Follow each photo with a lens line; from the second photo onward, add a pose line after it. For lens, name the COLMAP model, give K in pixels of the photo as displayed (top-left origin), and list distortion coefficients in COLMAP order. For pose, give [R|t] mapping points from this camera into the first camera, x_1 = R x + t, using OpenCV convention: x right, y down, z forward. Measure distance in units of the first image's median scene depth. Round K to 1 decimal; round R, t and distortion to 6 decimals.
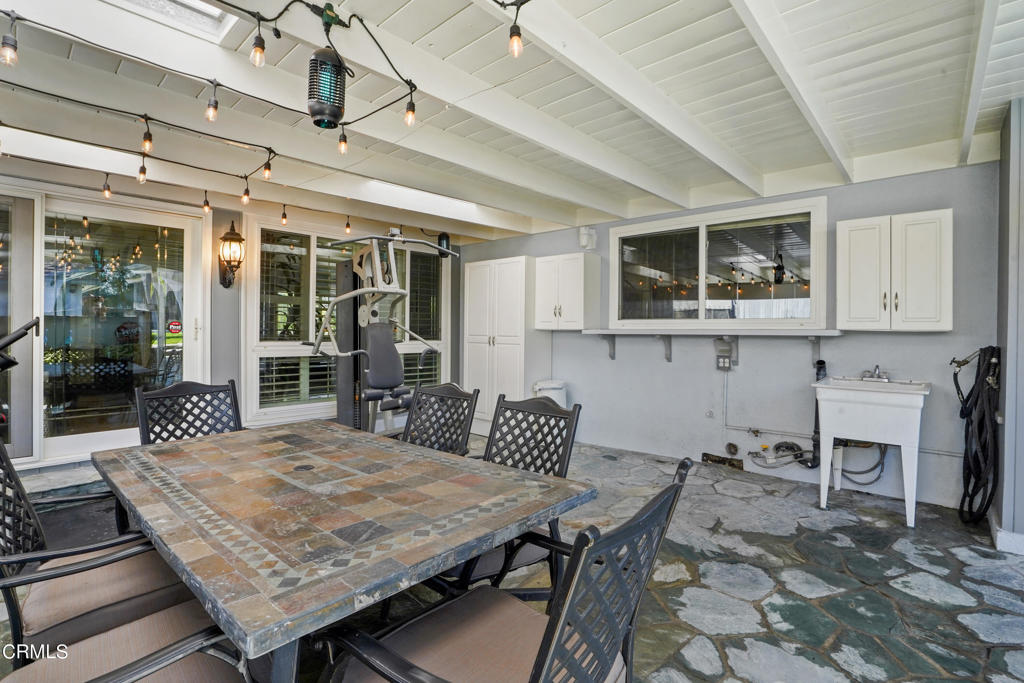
lens RADIAL K [[495.4, 0, 512.6], [0, 495.4, 327.6], [0, 0, 1]] dist [0.001206, 0.000855]
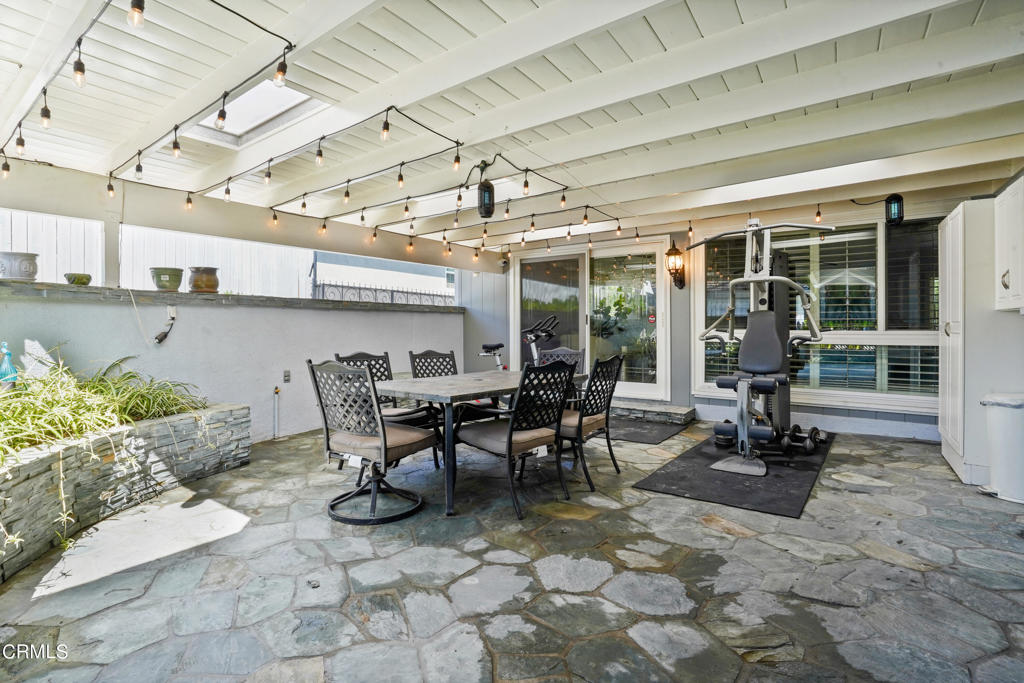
lens RADIAL K [[475.0, 0, 512.0], [0, 475.0, 341.5], [0, 0, 1]] dist [-0.008436, 0.001346]
pose [[0.113877, 0.031371, -0.992999, 1.251873], [0.018505, 0.999261, 0.033691, 0.029627], [0.993323, -0.022212, 0.113212, 0.680024]]
